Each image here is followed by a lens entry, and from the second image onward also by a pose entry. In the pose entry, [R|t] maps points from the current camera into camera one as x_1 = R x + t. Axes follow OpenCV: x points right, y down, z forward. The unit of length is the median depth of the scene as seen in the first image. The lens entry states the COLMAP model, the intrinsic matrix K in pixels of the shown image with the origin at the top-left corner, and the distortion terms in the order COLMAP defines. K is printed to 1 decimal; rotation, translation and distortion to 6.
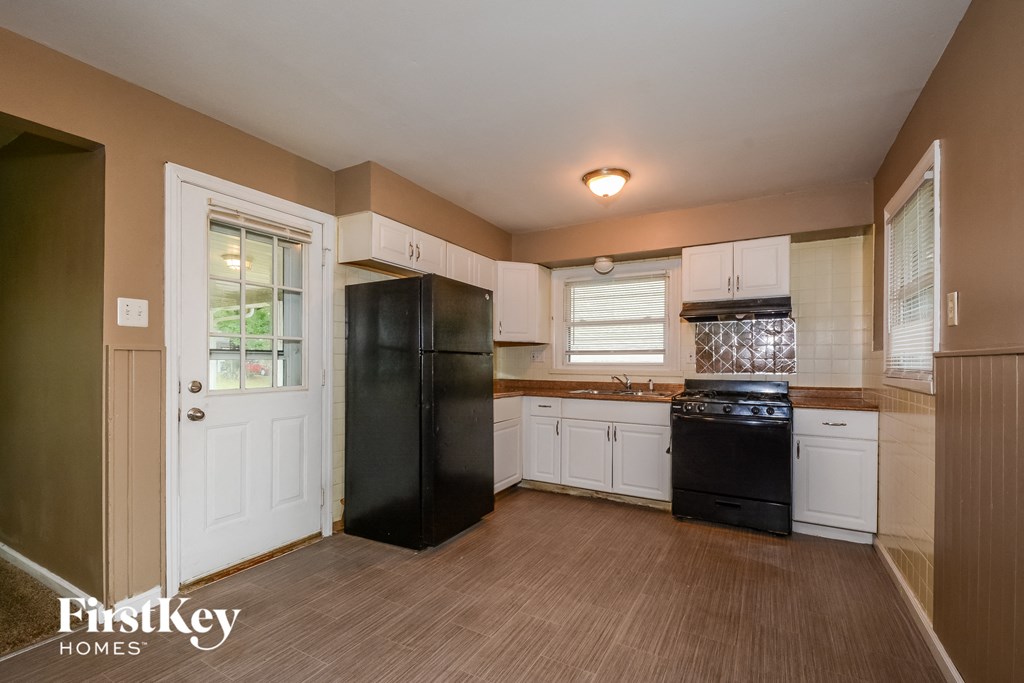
lens RADIAL K [[449.2, 0, 521.5], [0, 449.2, 359.9], [0, 0, 1]] dist [0.000881, -0.012641]
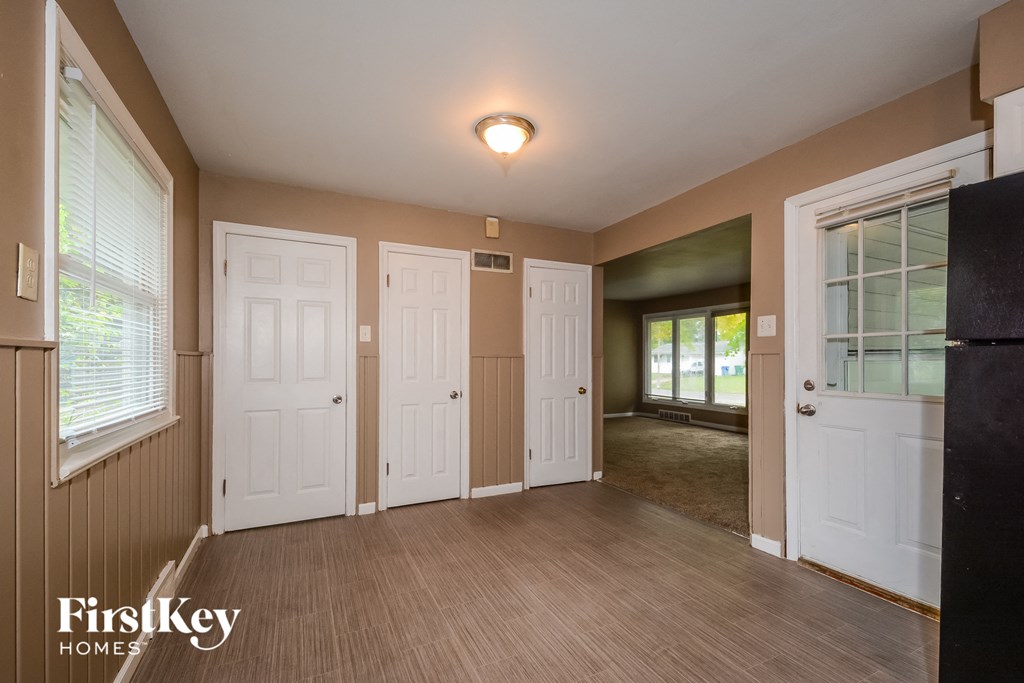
lens RADIAL K [[449.2, 0, 521.5], [0, 449.2, 359.9], [0, 0, 1]] dist [0.000881, -0.012641]
pose [[-0.589437, -0.010211, -0.807749, 0.620768], [-0.003152, 0.999942, -0.010340, 0.011111], [0.807808, -0.003549, -0.589435, 1.133394]]
